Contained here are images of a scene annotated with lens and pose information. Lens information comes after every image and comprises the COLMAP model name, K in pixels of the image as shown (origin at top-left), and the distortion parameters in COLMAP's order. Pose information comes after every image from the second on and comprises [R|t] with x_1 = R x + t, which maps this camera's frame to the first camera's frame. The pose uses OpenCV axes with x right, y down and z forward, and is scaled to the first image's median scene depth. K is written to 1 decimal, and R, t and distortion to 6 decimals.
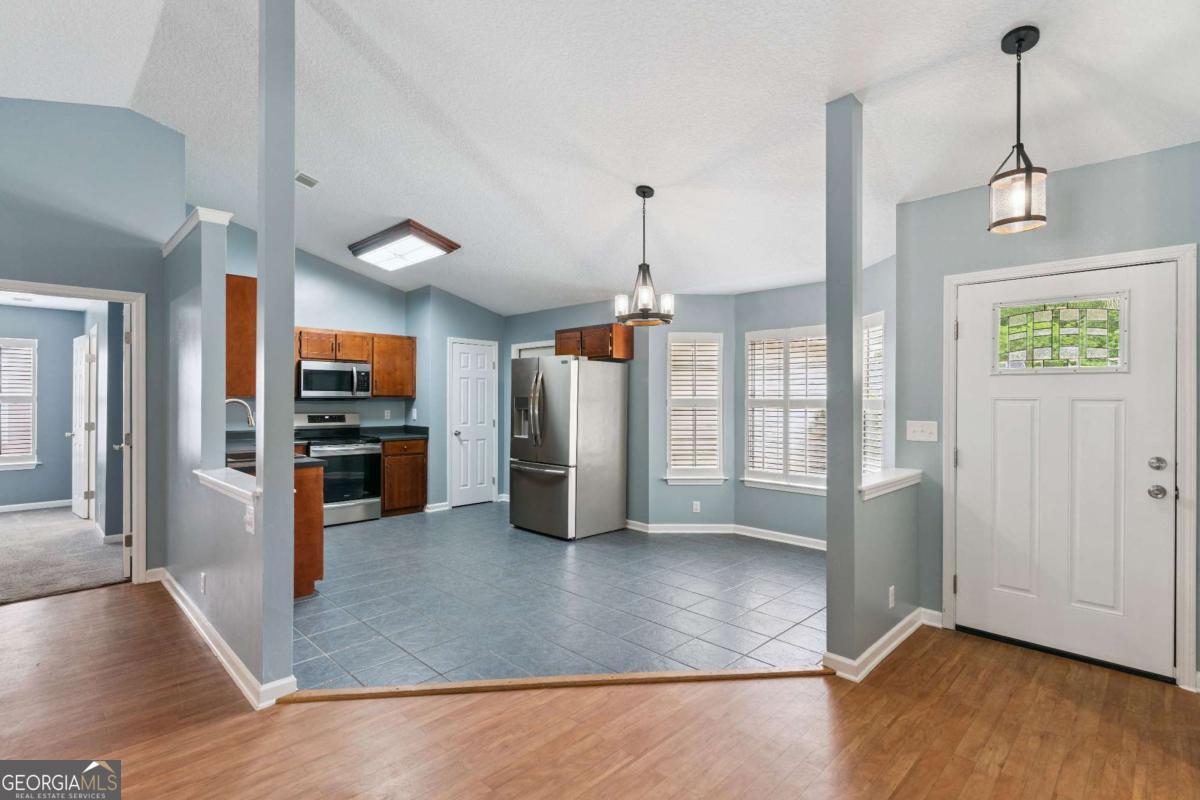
lens RADIAL K [[572.3, 0, 588.0], [0, 572.3, 400.0], [0, 0, 1]] dist [0.002753, -0.000411]
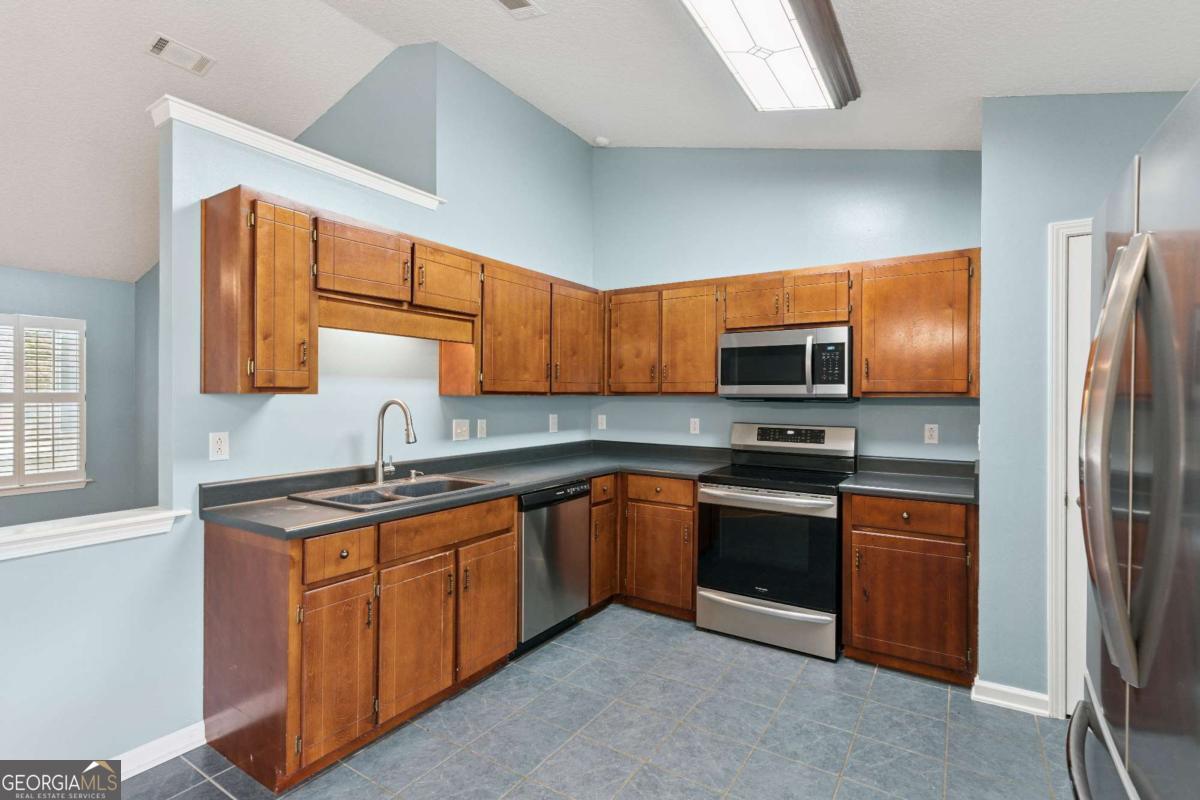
lens RADIAL K [[572.3, 0, 595.4], [0, 572.3, 396.0], [0, 0, 1]] dist [0.002753, -0.000411]
pose [[0.214296, -0.002344, -0.976766, 0.068847], [-0.005024, 0.999981, -0.003501, -0.003493], [0.976756, 0.005657, 0.214280, 1.151462]]
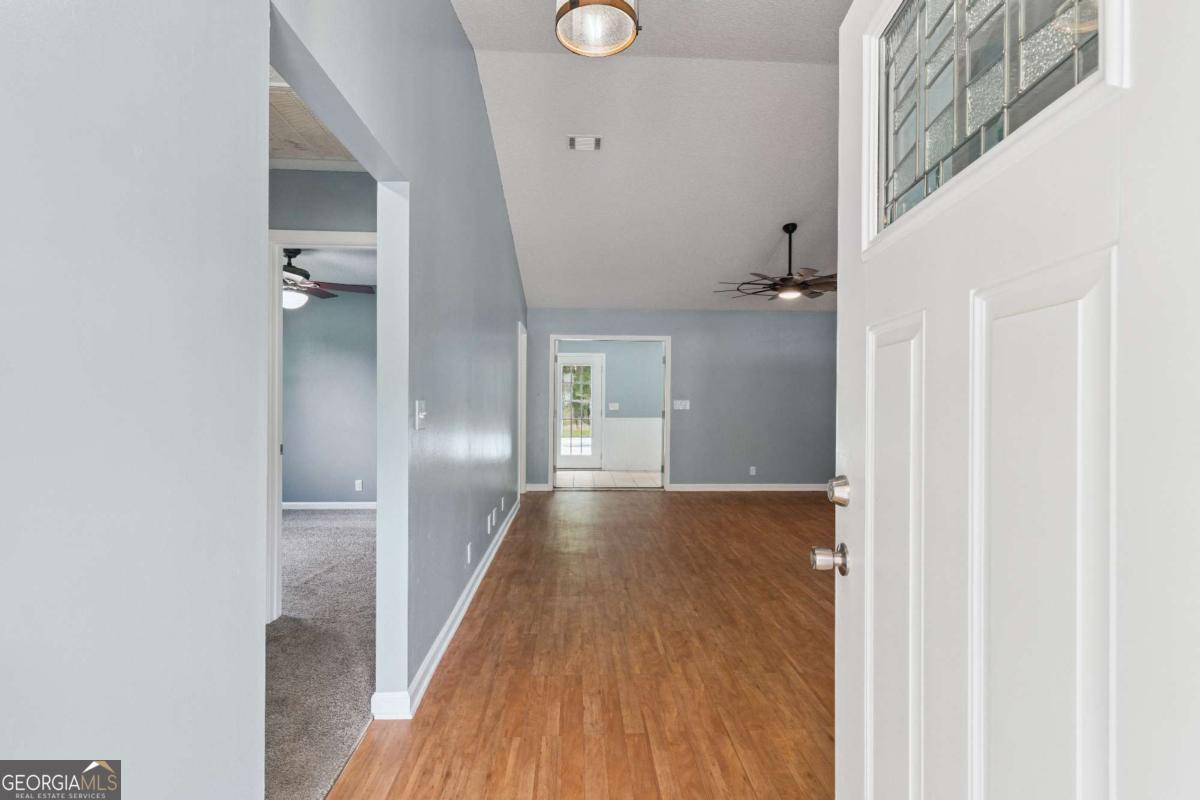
lens RADIAL K [[572.3, 0, 598.1], [0, 572.3, 396.6], [0, 0, 1]] dist [0.002753, -0.000411]
pose [[-0.674058, -0.009537, -0.738617, 0.691682], [-0.008152, 0.999952, -0.005472, 0.032705], [0.738633, 0.002333, -0.674104, 0.823769]]
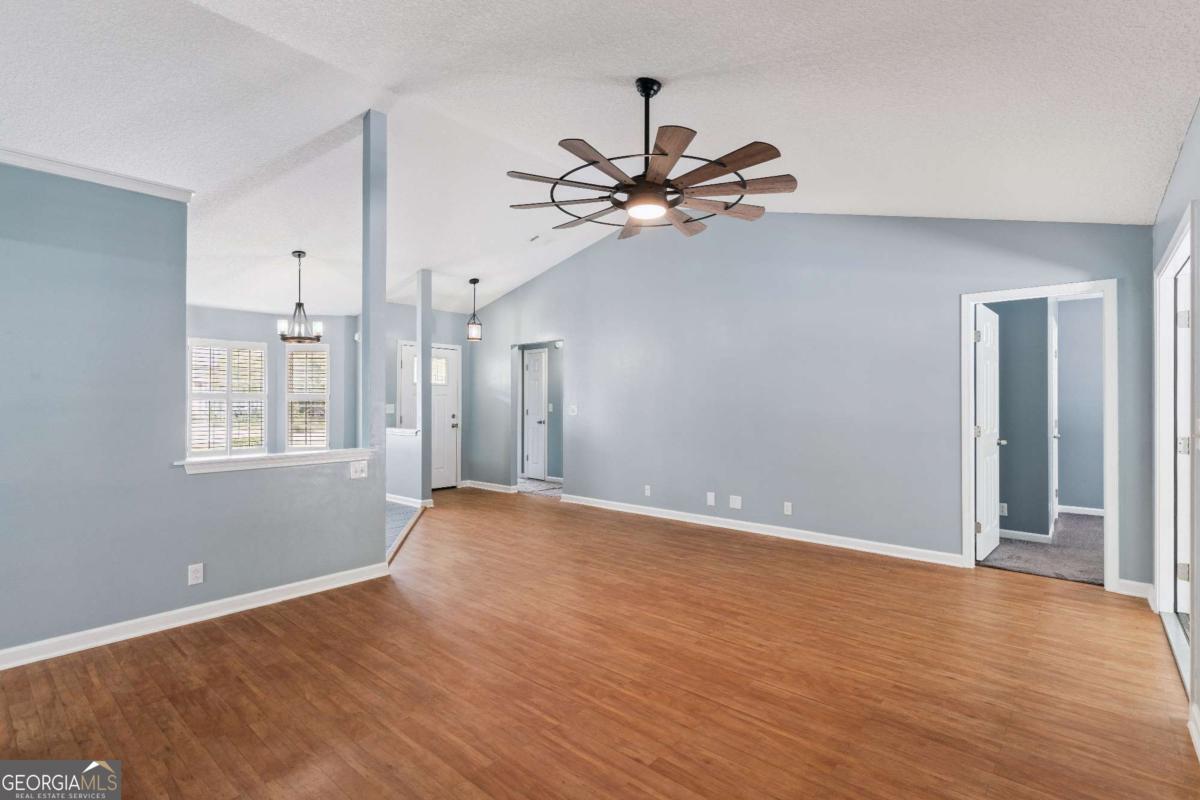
lens RADIAL K [[572.3, 0, 590.9], [0, 572.3, 393.5], [0, 0, 1]] dist [0.002753, -0.000411]
pose [[-0.059188, 0.011058, 0.998186, -1.452446], [-0.001274, 0.999937, -0.011153, 0.017825], [-0.998246, -0.001932, -0.059170, 0.325539]]
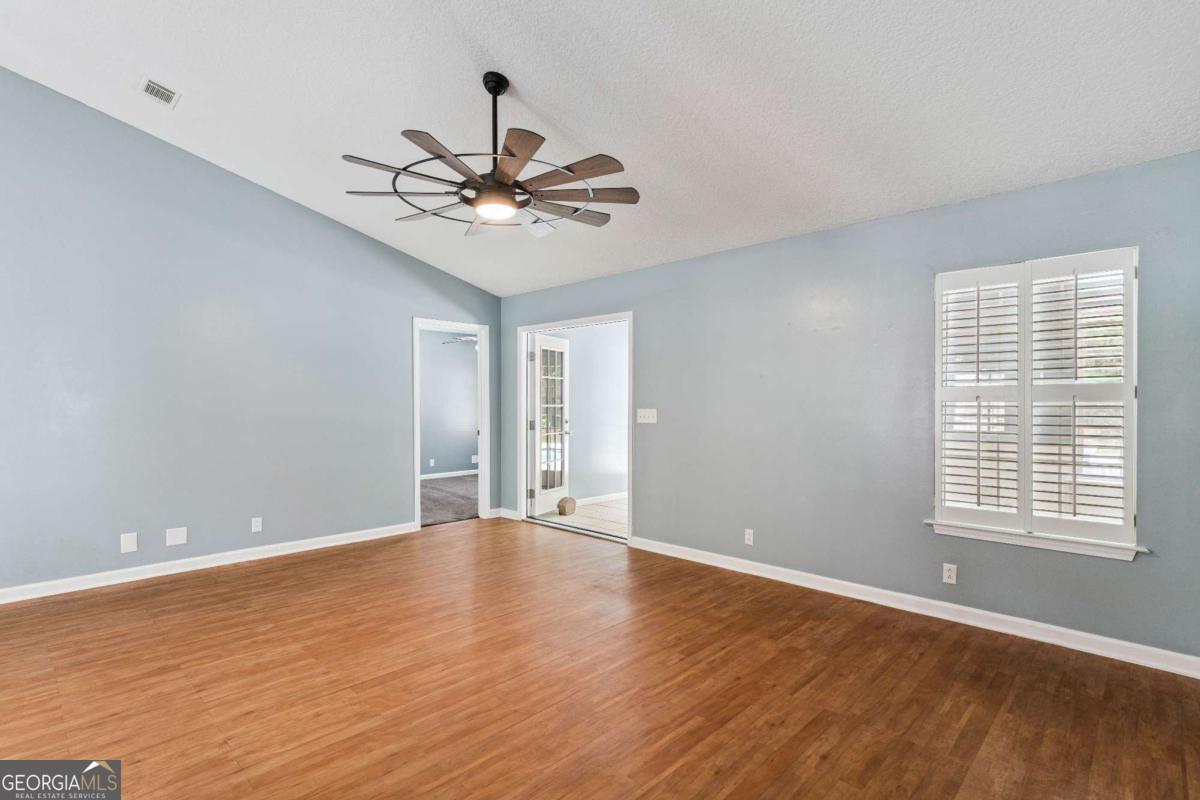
lens RADIAL K [[572.3, 0, 599.5], [0, 572.3, 403.2], [0, 0, 1]] dist [0.002753, -0.000411]
pose [[-0.999870, -0.002432, -0.015925, -0.819814], [-0.002510, 0.999985, 0.004872, 0.013619], [0.015913, 0.004911, -0.999861, 0.975223]]
